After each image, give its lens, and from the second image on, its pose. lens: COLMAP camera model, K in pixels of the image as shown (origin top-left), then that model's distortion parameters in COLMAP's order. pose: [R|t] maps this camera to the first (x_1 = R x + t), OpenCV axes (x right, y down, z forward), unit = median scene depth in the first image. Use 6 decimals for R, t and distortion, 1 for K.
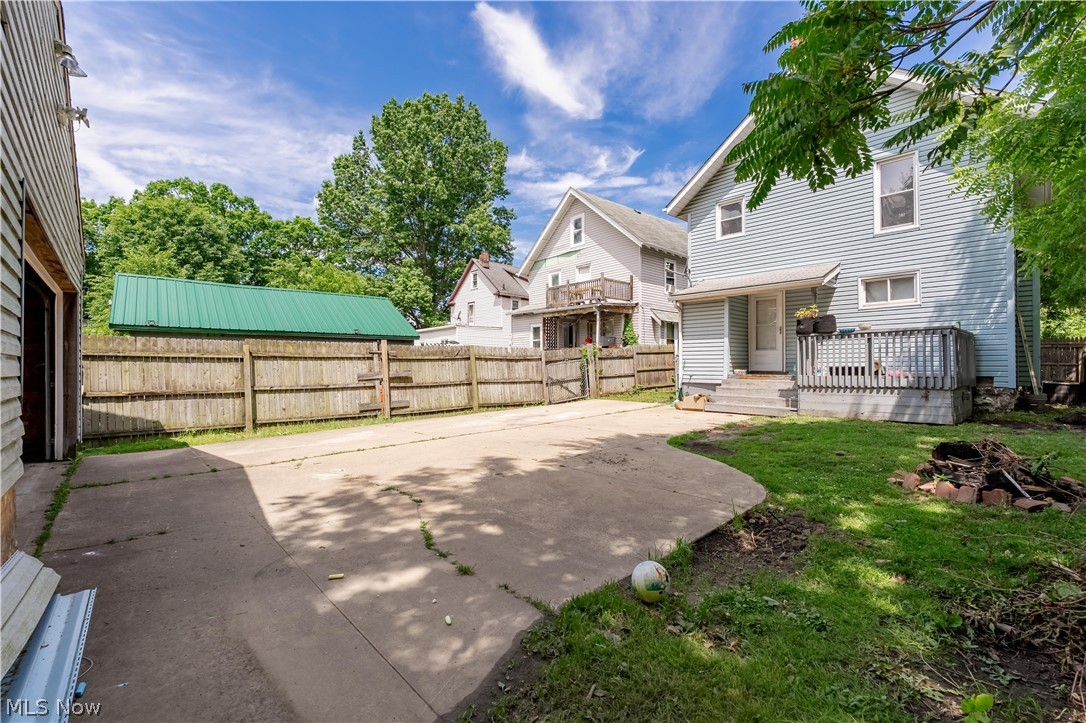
lens RADIAL K [[462.1, 0, 539.1], [0, 462.1, 365.6], [0, 0, 1]] dist [-0.003168, -0.000186]
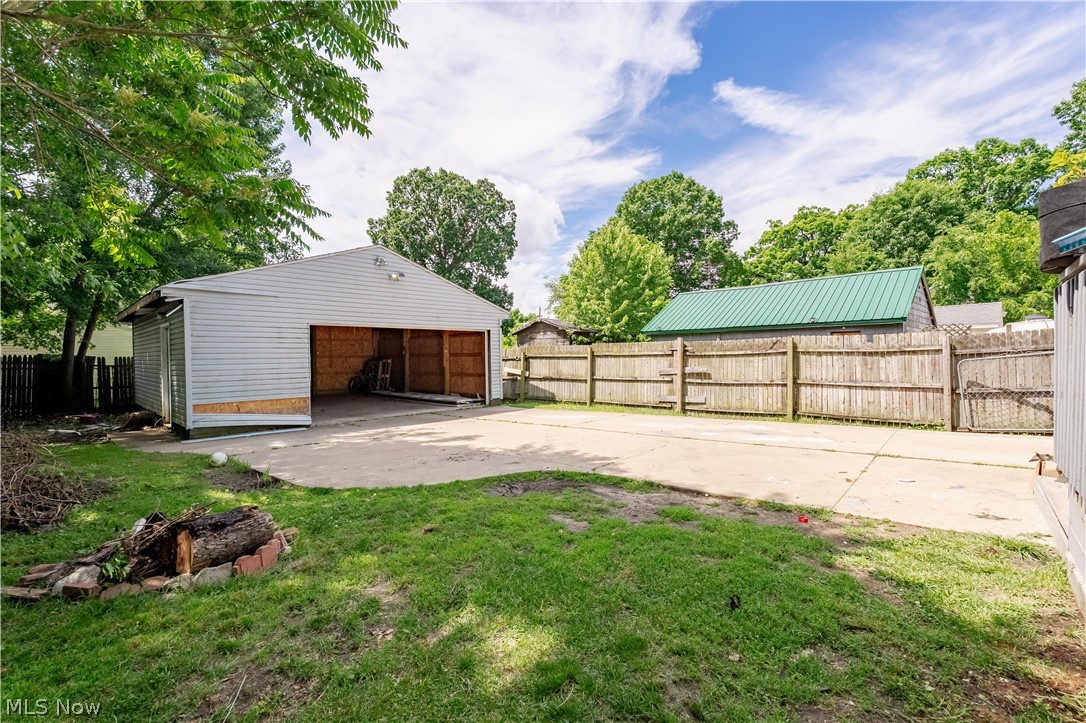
lens RADIAL K [[479.7, 0, 535.6], [0, 479.7, 360.1], [0, 0, 1]] dist [-0.001281, -0.000027]
pose [[0.095728, 0.007412, -0.995380, 0.716689], [0.010124, 0.999913, 0.008420, -0.016416], [0.995356, -0.010883, 0.095645, 0.559839]]
